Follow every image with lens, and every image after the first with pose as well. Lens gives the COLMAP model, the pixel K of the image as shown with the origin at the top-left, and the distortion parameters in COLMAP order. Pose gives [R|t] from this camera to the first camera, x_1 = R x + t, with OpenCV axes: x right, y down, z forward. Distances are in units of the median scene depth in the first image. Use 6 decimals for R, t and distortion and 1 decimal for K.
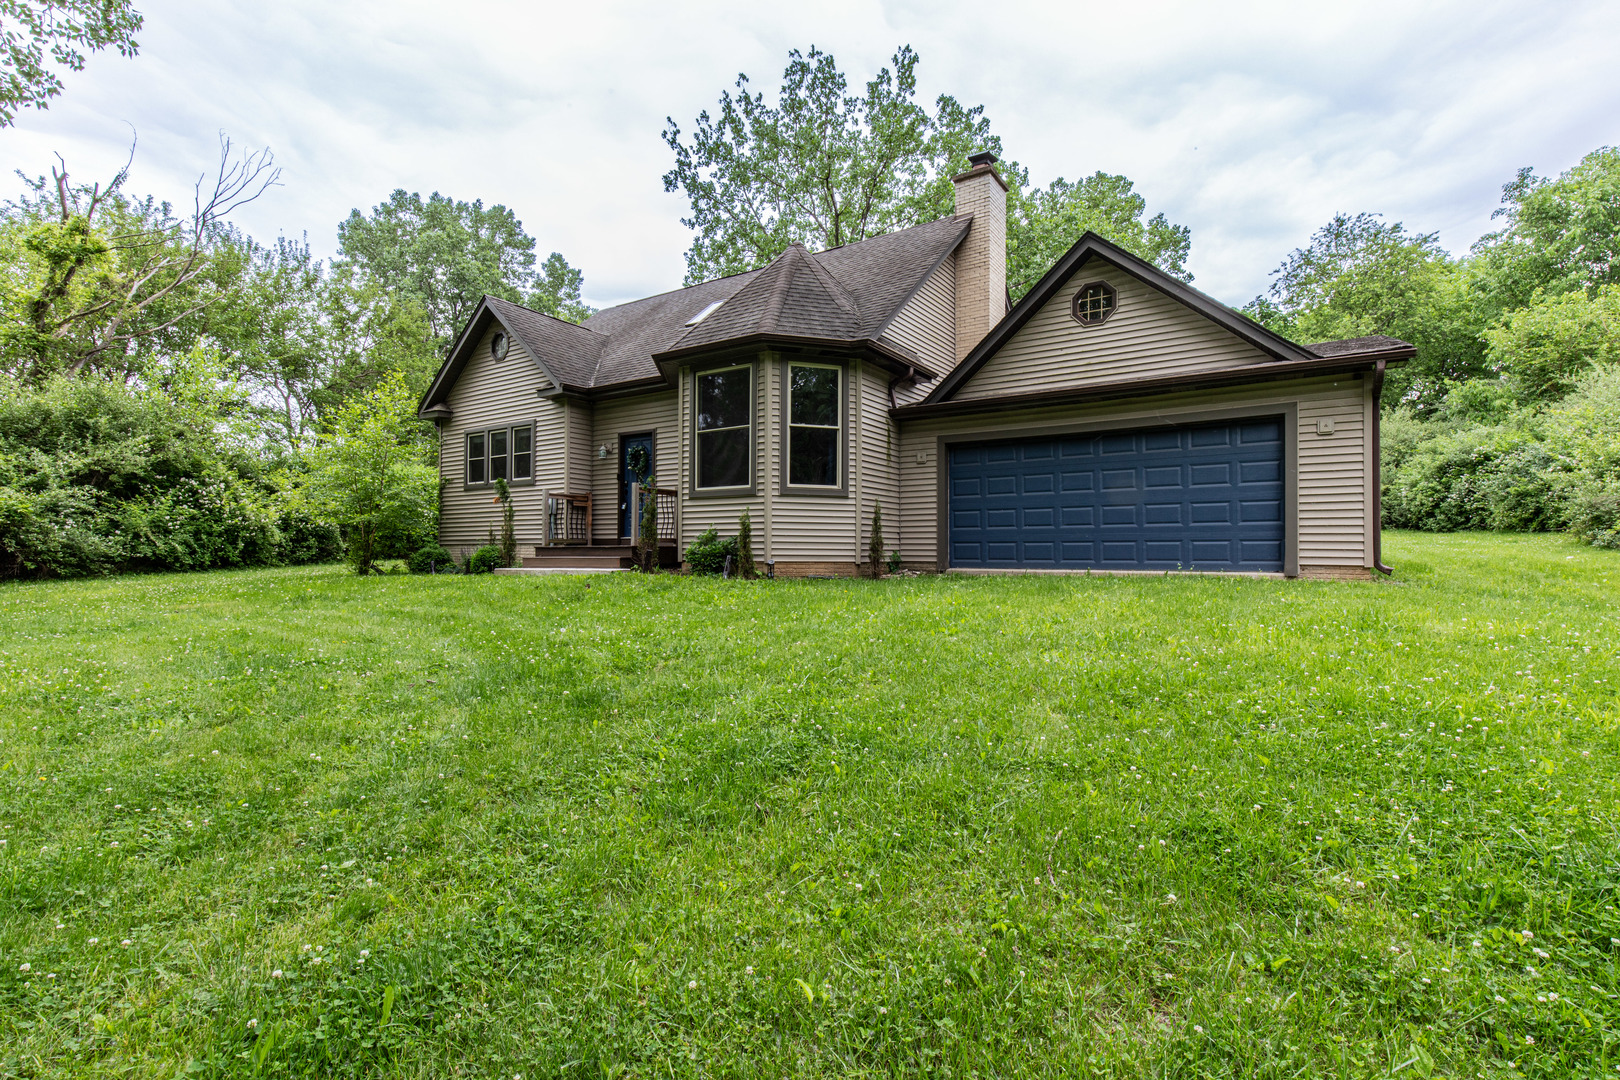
lens RADIAL K [[749.6, 0, 818.4], [0, 749.6, 537.7], [0, 0, 1]] dist [0.009453, -0.000579]
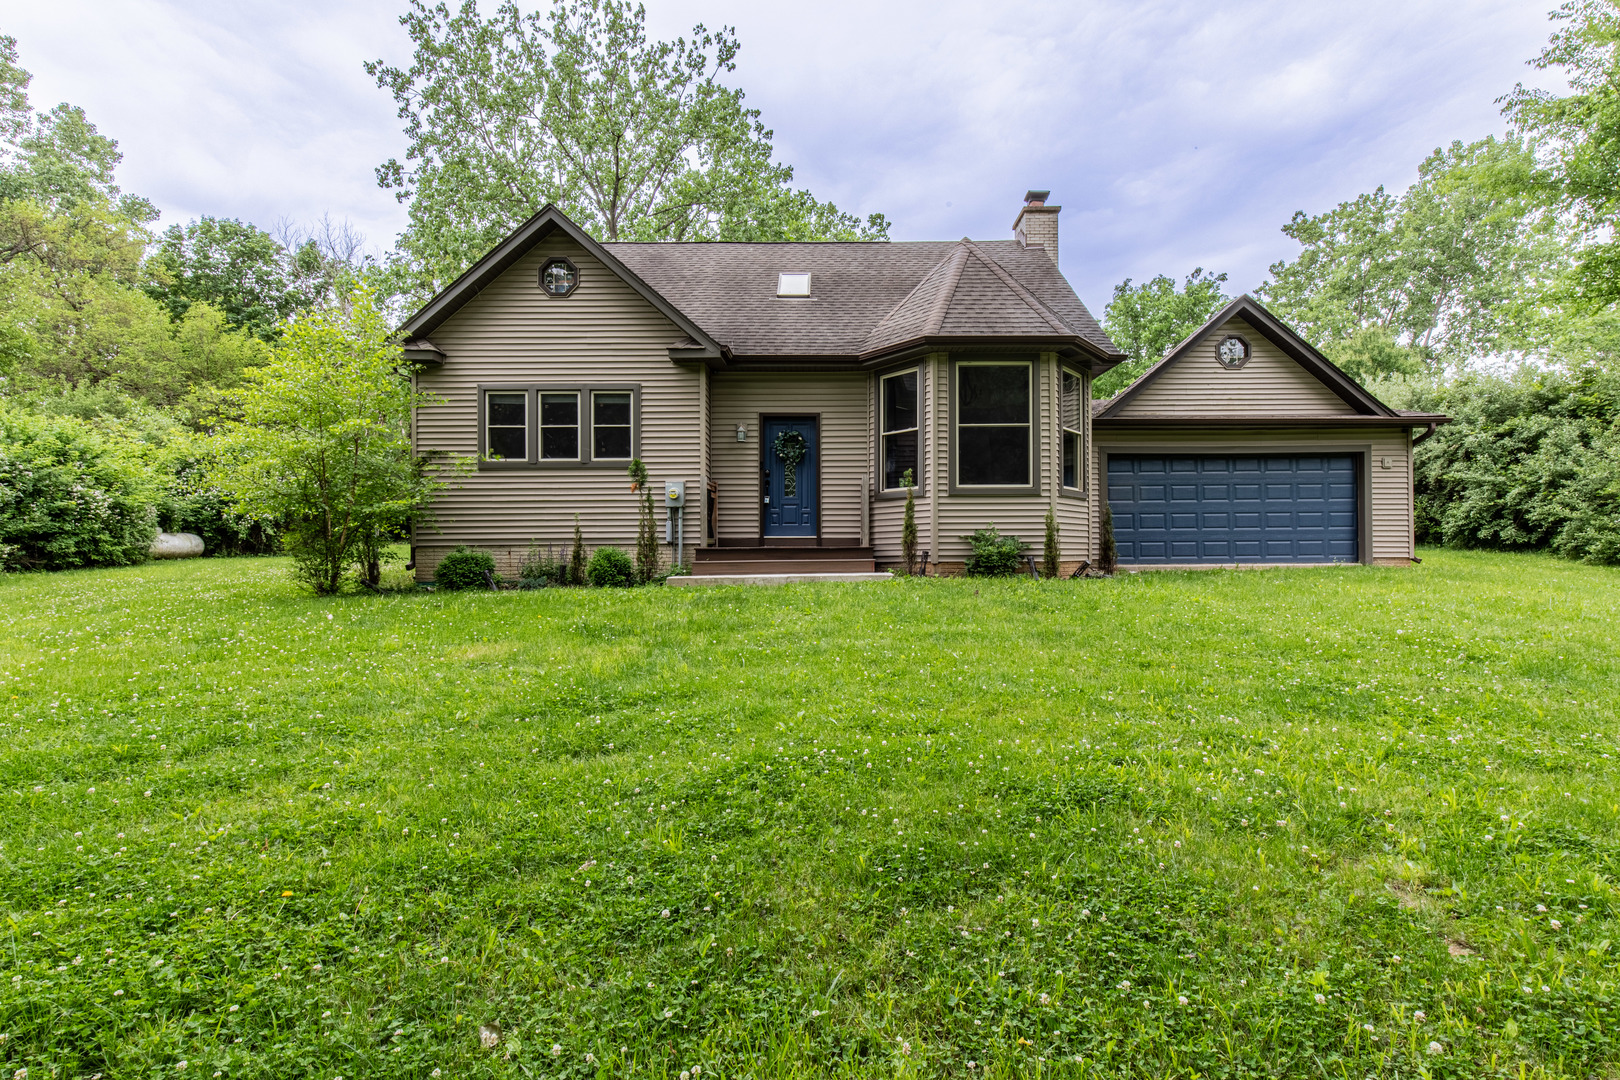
lens RADIAL K [[749.6, 0, 815.6], [0, 749.6, 545.2], [0, 0, 1]] dist [0.009453, -0.000579]
pose [[0.823546, -0.004955, 0.567228, -0.717868], [-0.002179, 0.999927, 0.011899, -0.000919], [-0.567246, -0.011036, 0.823475, 0.275786]]
